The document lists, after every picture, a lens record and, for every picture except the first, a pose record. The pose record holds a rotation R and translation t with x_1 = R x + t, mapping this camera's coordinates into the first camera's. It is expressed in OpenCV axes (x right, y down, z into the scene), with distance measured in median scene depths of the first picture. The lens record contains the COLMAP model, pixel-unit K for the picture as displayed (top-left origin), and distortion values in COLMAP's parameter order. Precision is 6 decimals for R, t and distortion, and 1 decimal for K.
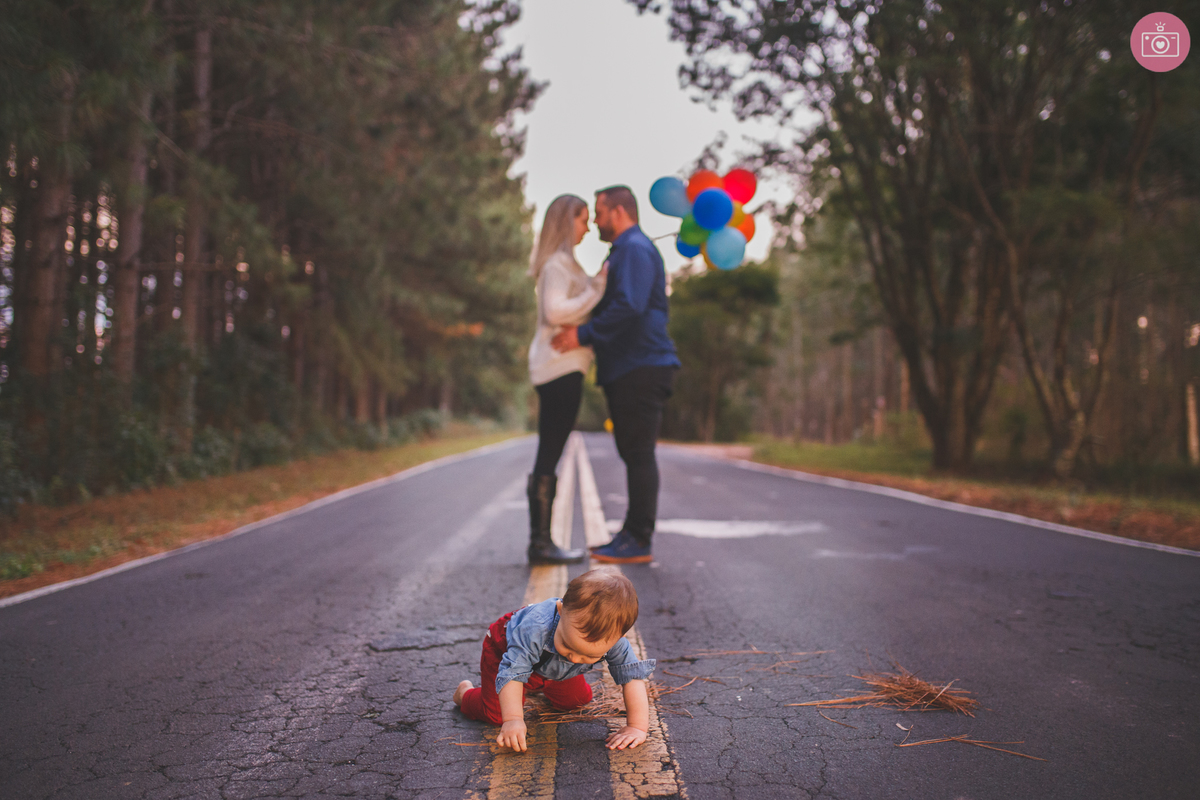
lens RADIAL K [[1243.8, 0, 600.0], [0, 1243.8, 400.0], [0, 0, 1]] dist [0.009965, 0.000281]
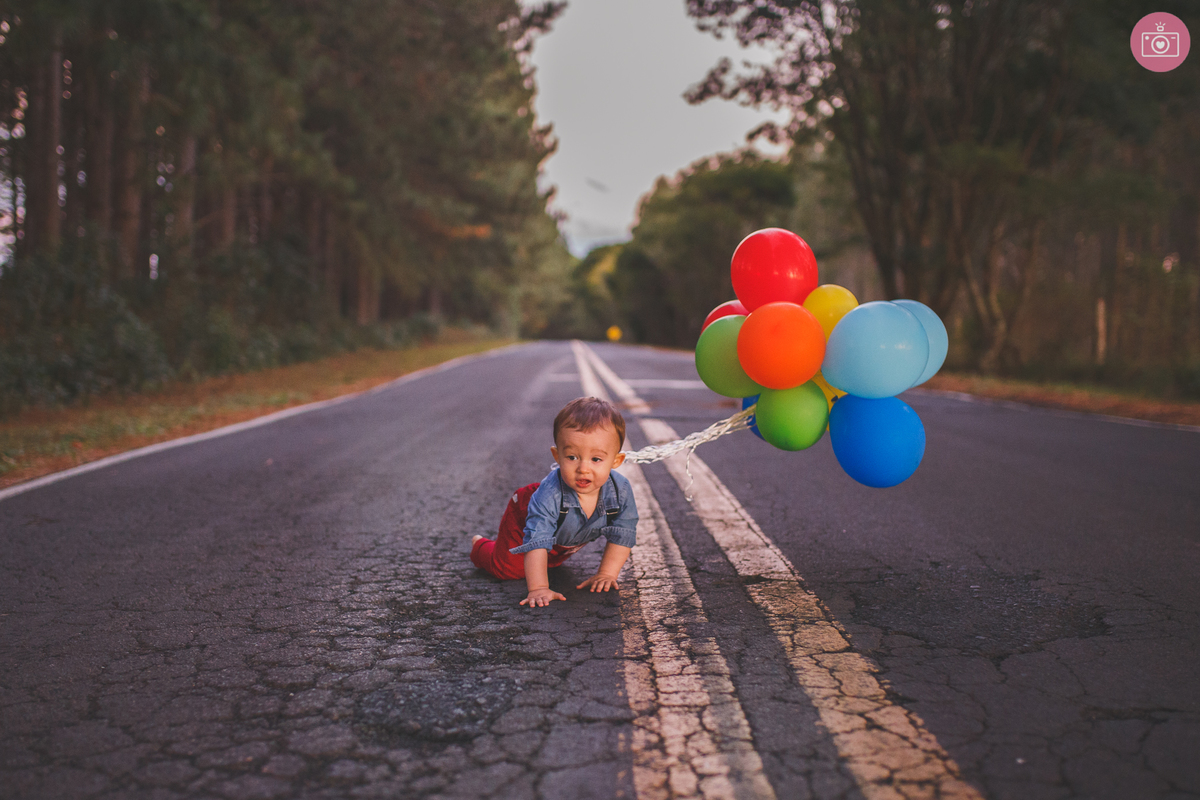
lens RADIAL K [[1329.3, 0, 599.1], [0, 1329.3, 463.8], [0, 0, 1]] dist [0.006111, 0.005659]
pose [[0.999895, 0.014423, -0.001643, -0.004519], [-0.014127, 0.992864, 0.118413, 0.000173], [0.003339, -0.118377, 0.992963, -0.158702]]
